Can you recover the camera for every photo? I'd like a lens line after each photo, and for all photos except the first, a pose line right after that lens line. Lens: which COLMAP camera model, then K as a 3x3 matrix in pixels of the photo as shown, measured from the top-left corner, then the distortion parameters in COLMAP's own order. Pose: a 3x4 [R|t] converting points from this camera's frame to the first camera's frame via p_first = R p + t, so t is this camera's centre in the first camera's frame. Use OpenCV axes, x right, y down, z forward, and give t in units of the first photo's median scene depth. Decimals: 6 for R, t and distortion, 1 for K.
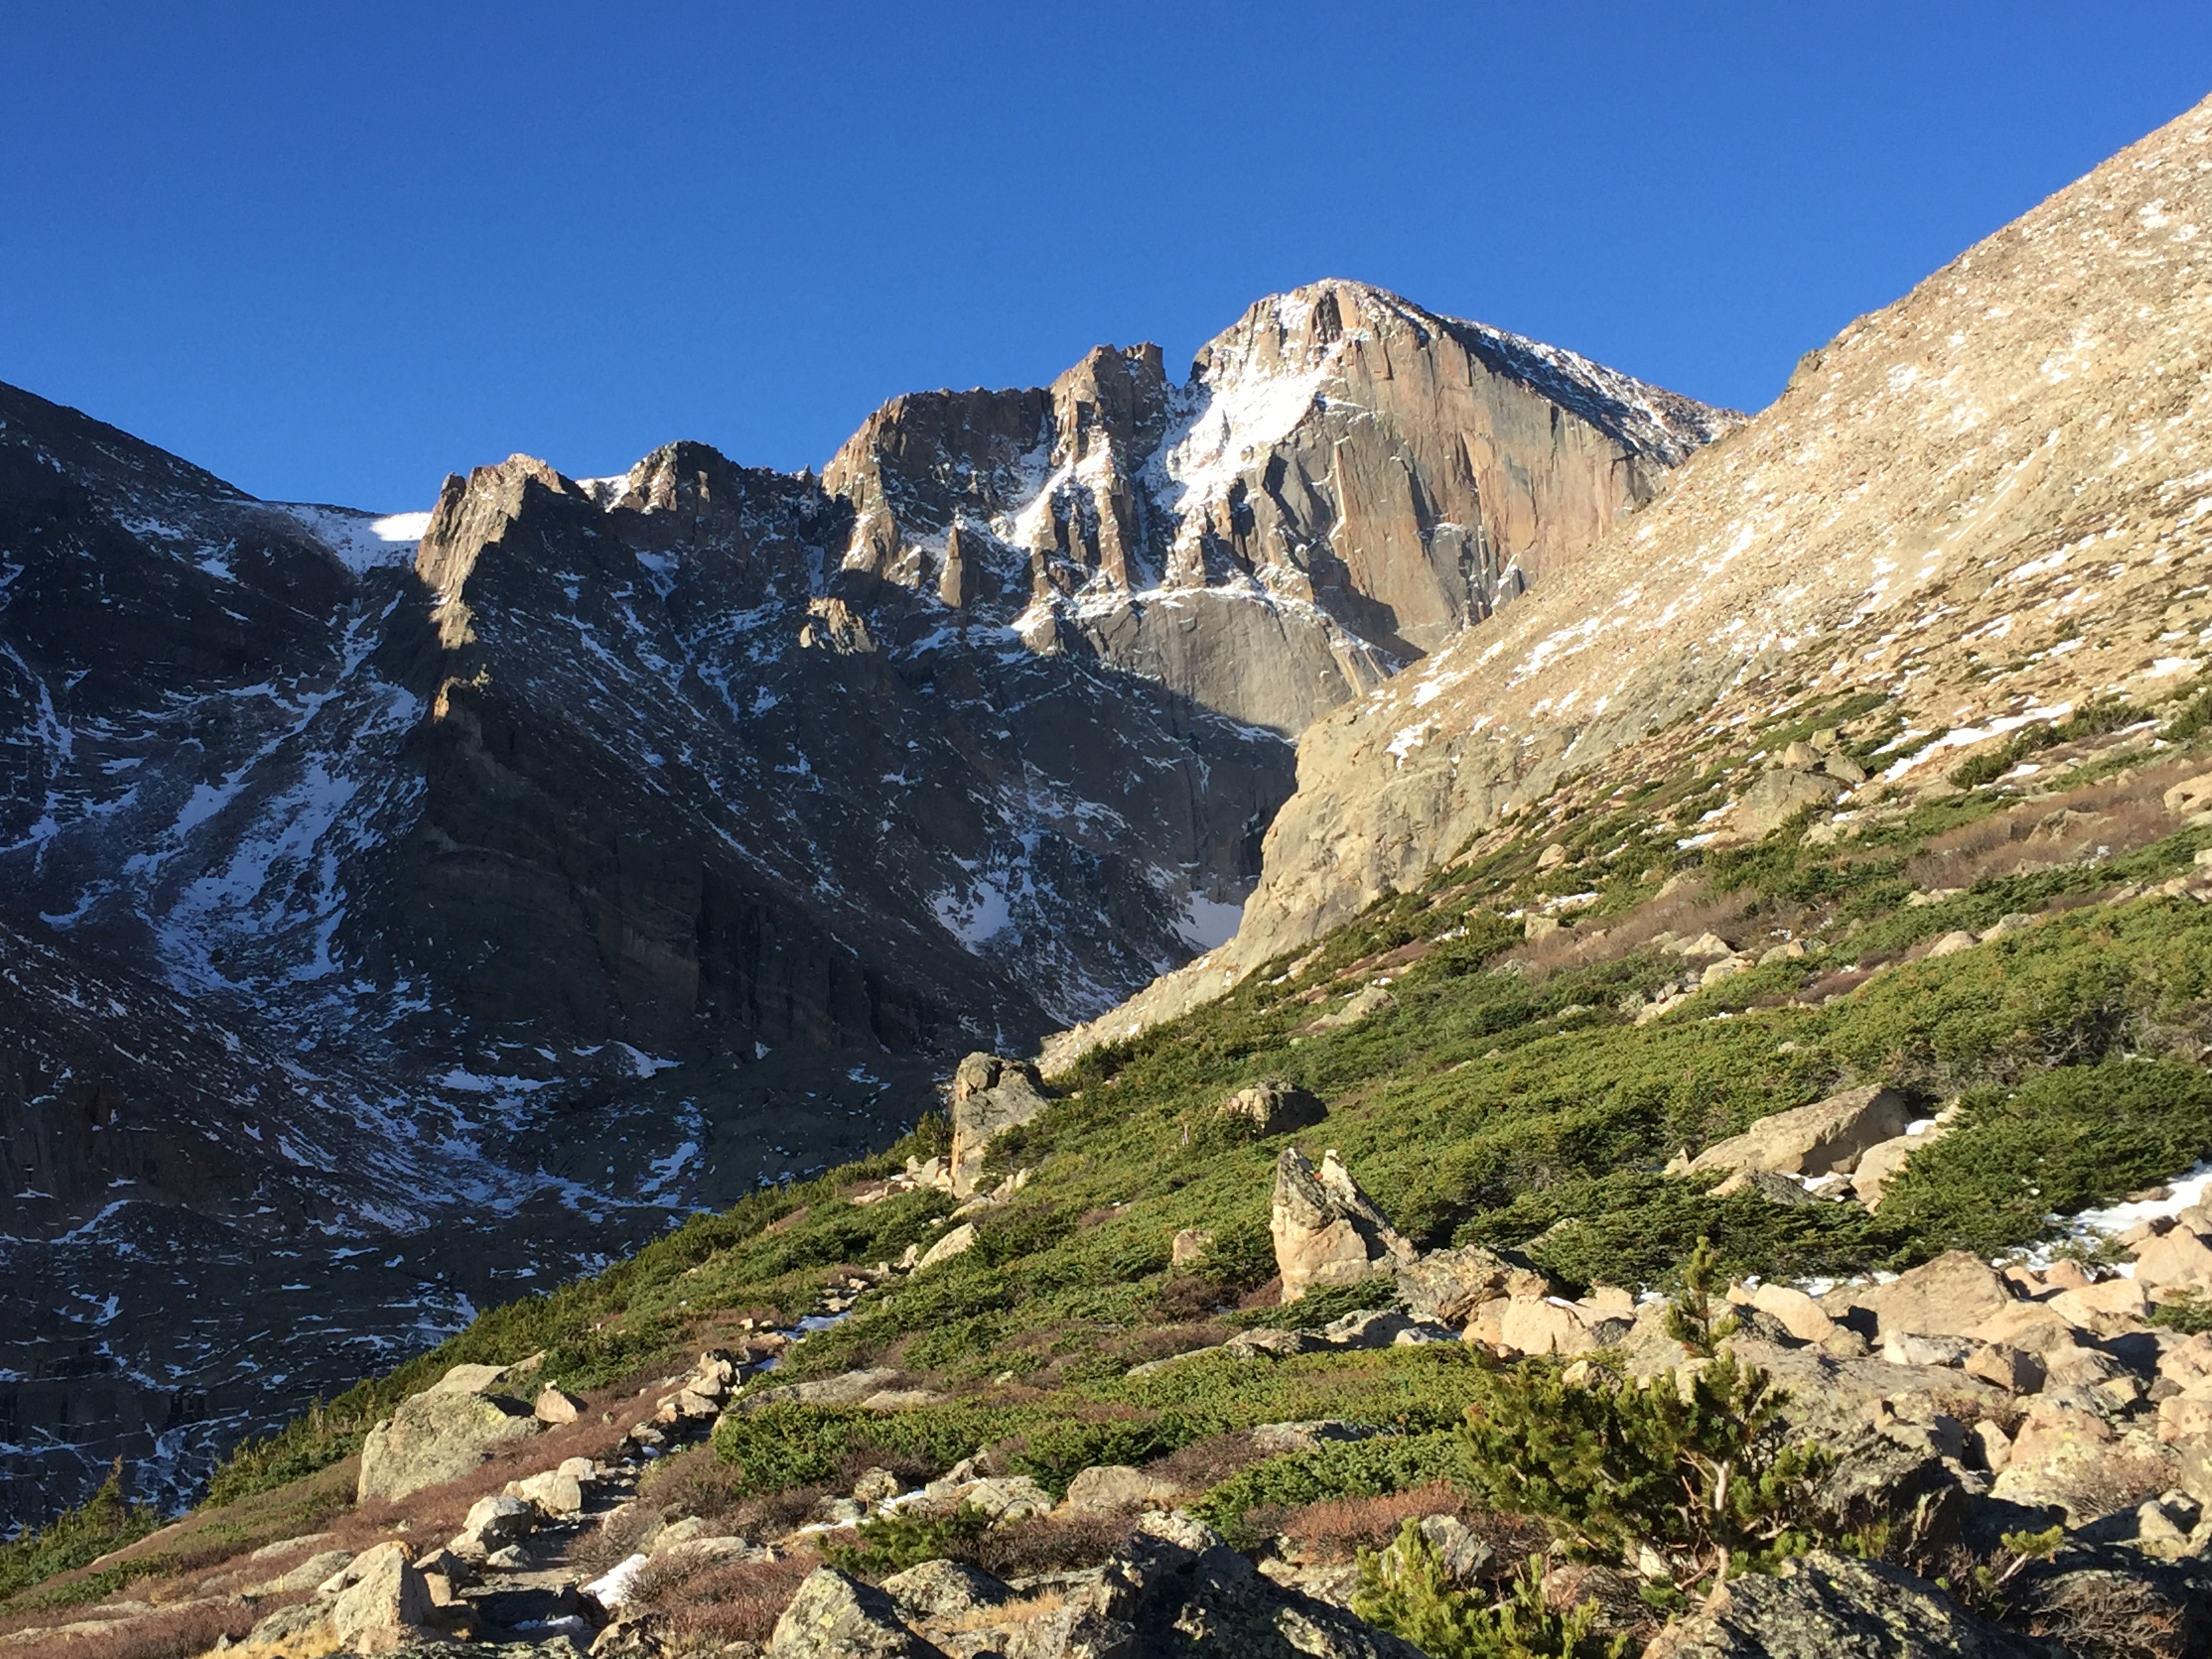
lens RADIAL K [[2968.4, 0, 1106.0], [0, 2968.4, 829.5], [0, 0, 1]] dist [0.104748, 0.005753]
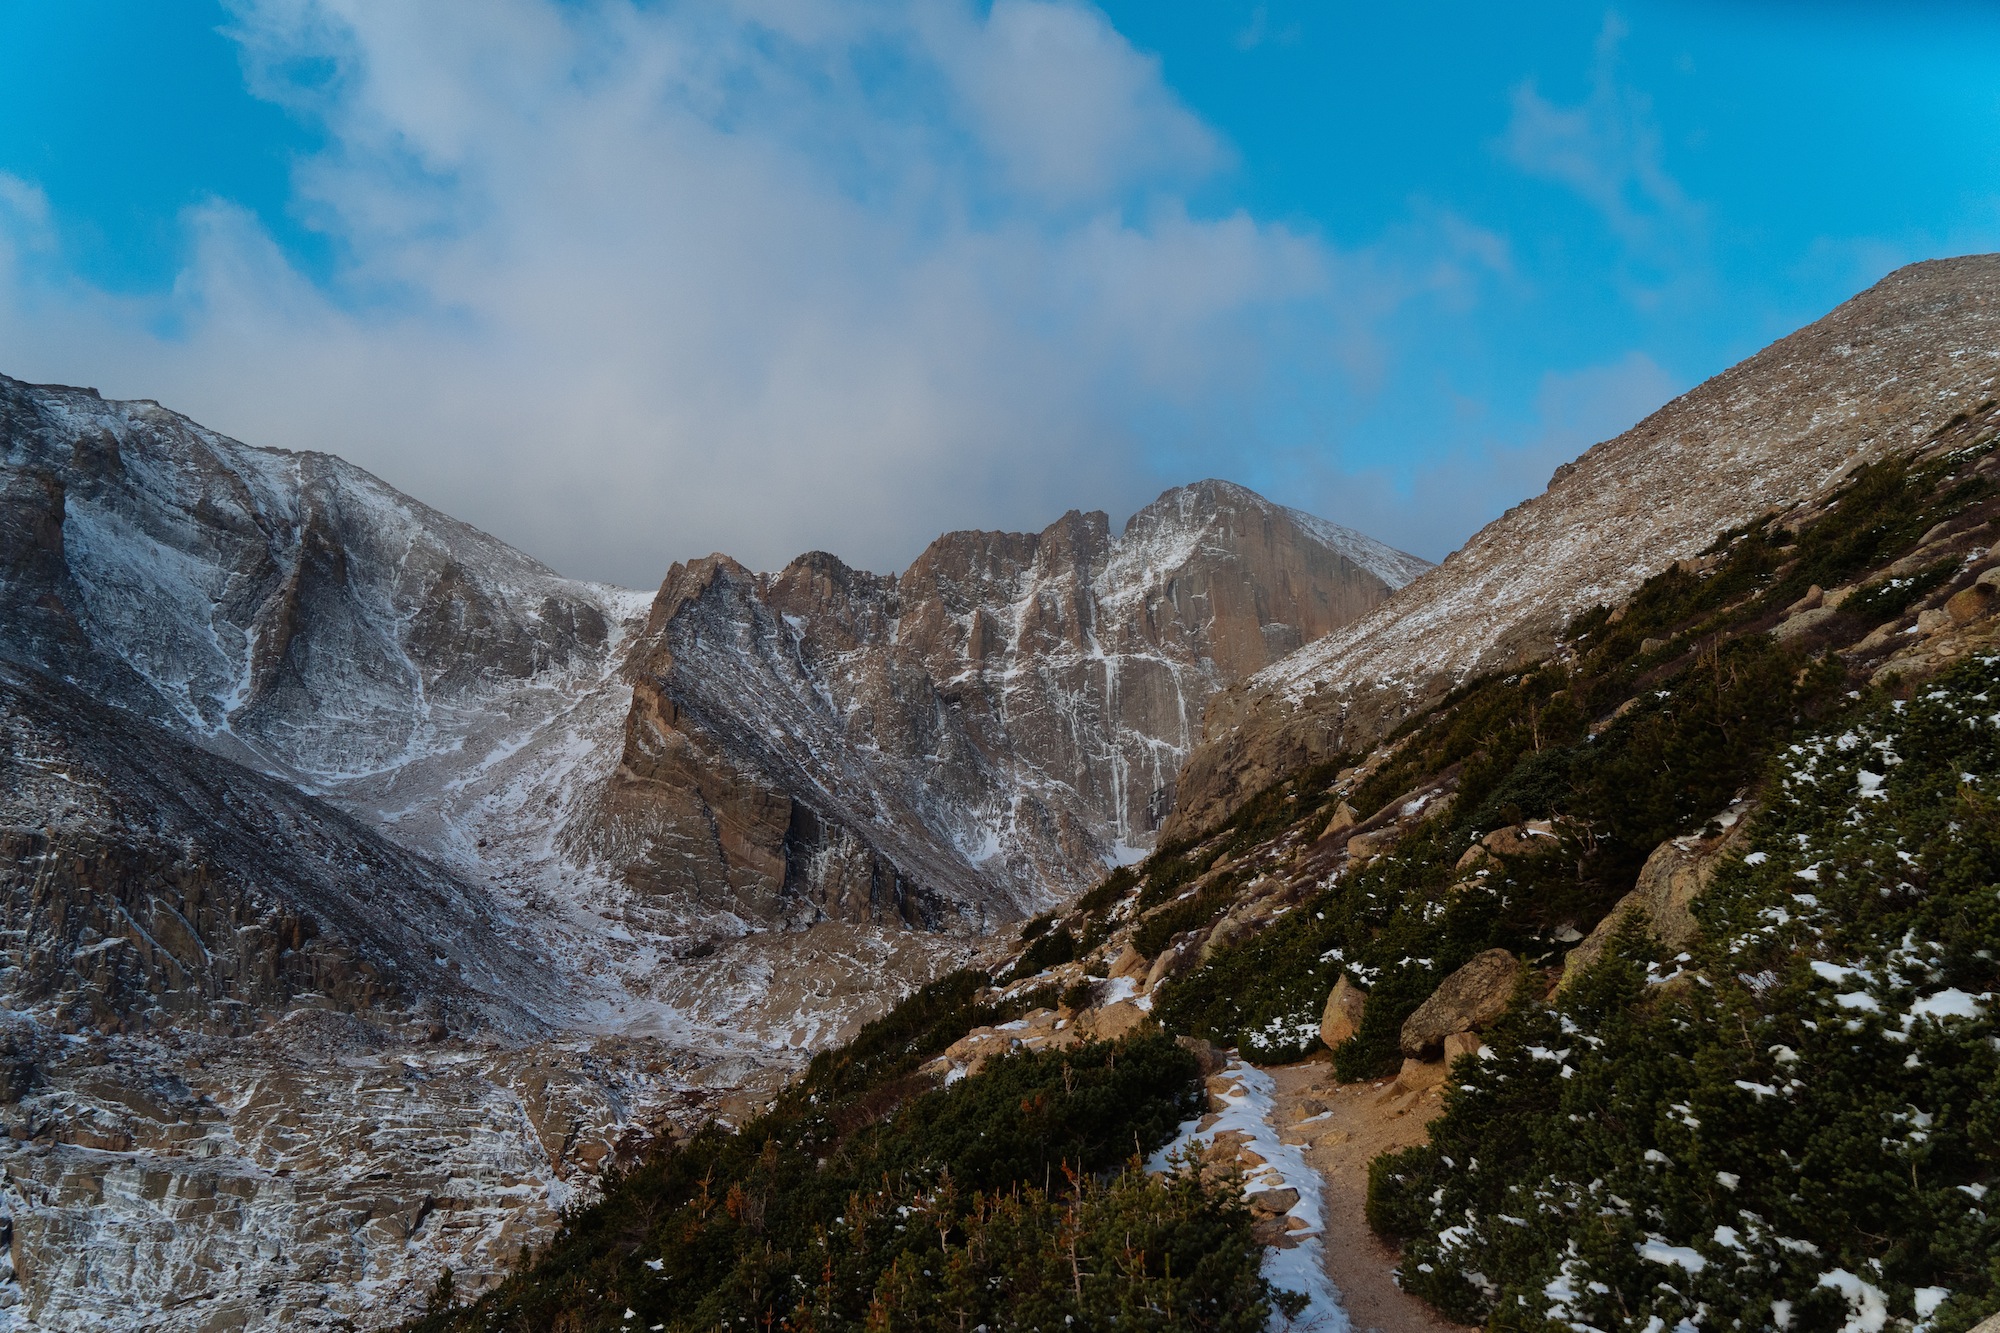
lens RADIAL K [[1543.8, 0, 1000.0], [0, 1543.8, 666.5], [0, 0, 1]] dist [-0.005799, -0.000695]
pose [[0.998189, 0.038682, -0.046069, 0.001853], [-0.043028, 0.994314, -0.097405, 0.013894], [0.042039, 0.099211, 0.994178, 0.169284]]
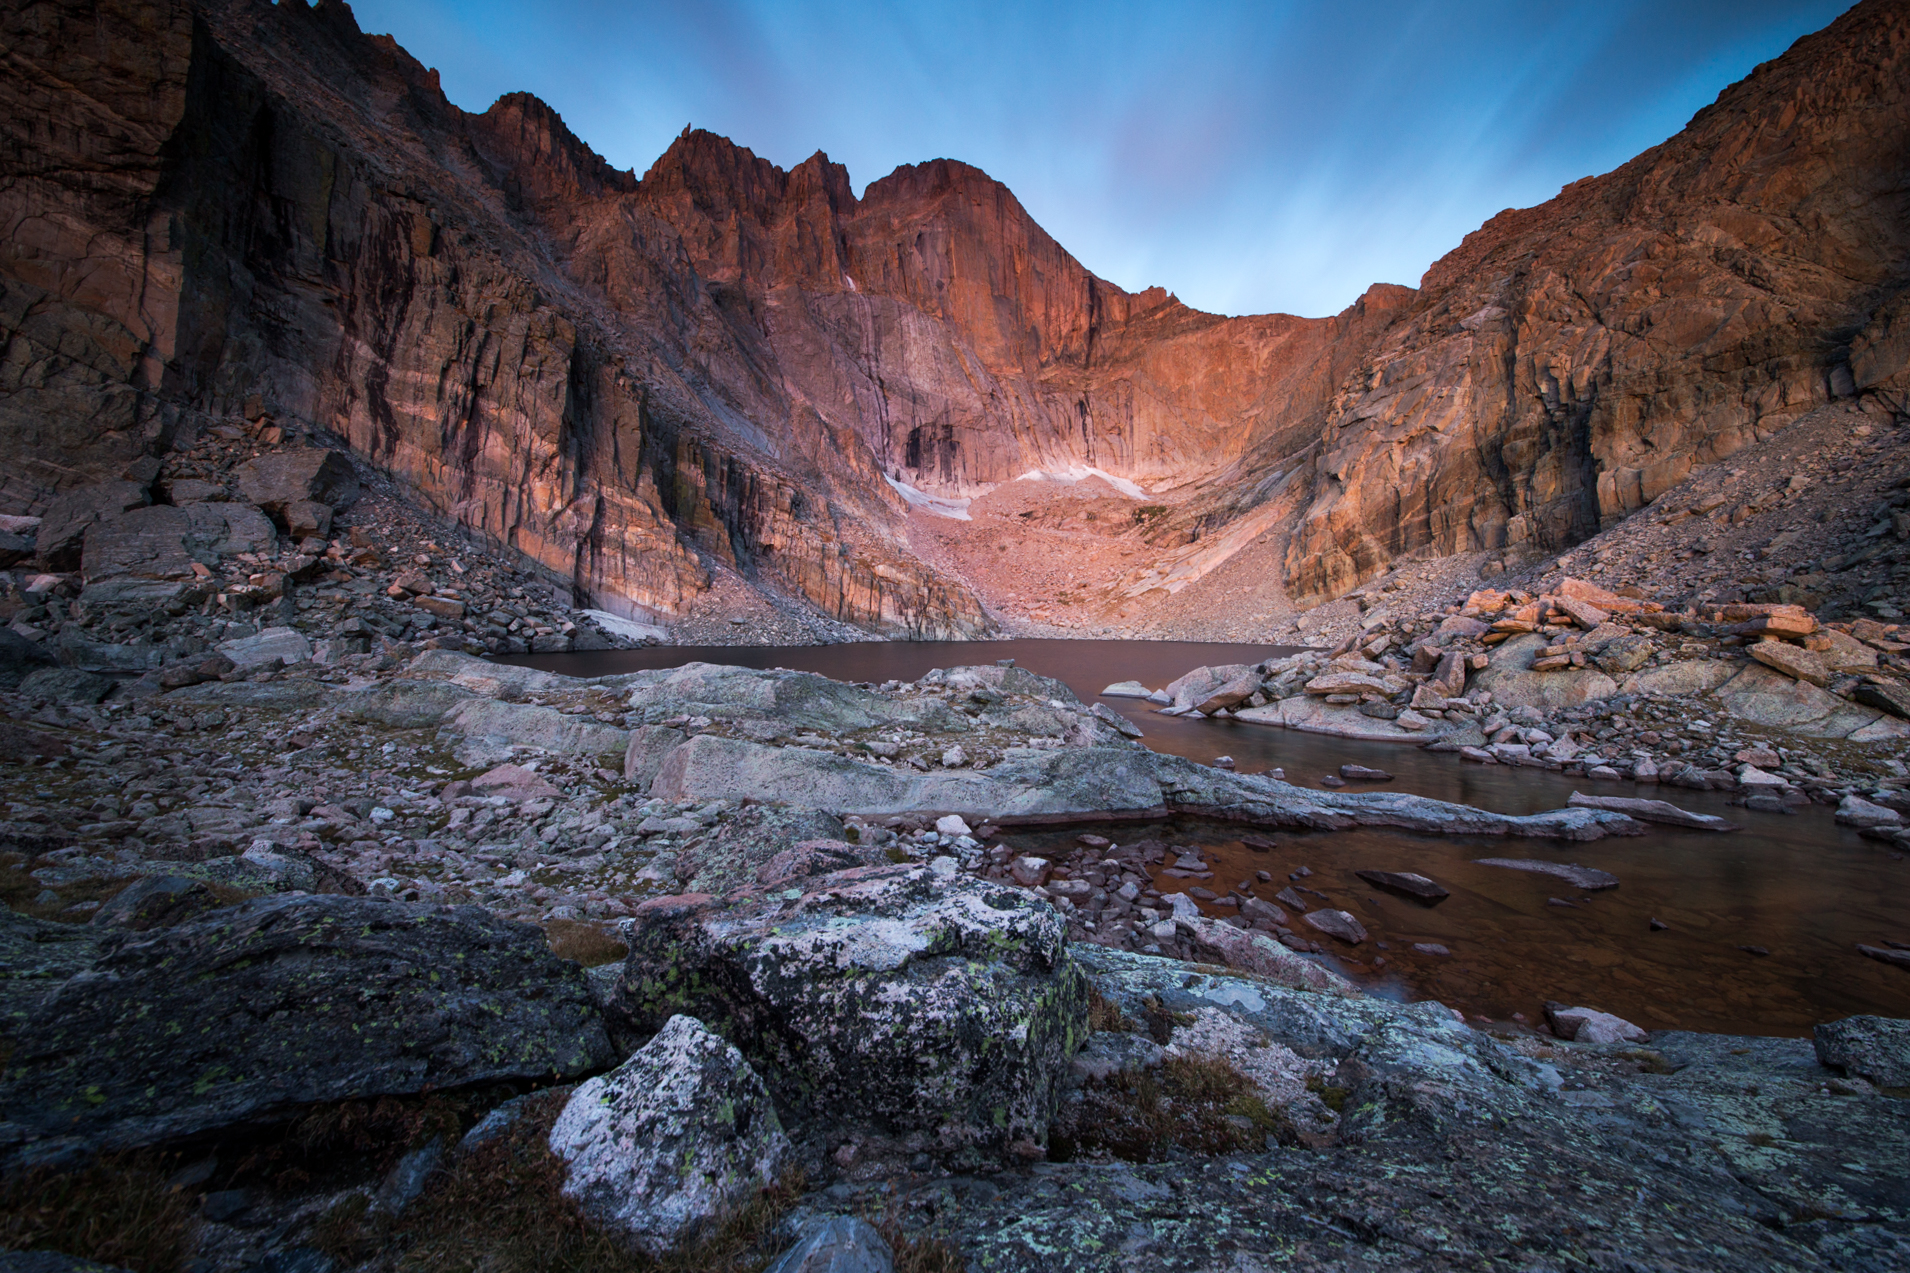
lens RADIAL K [[695.0, 0, 958.9], [0, 695.0, 643.2], [0, 0, 1]] dist [0.010078, -0.023216]
pose [[0.950912, 0.027222, 0.308263, -0.050536], [-0.081668, 0.982885, 0.165129, 0.053056], [-0.298492, -0.182198, 0.936860, 0.665341]]
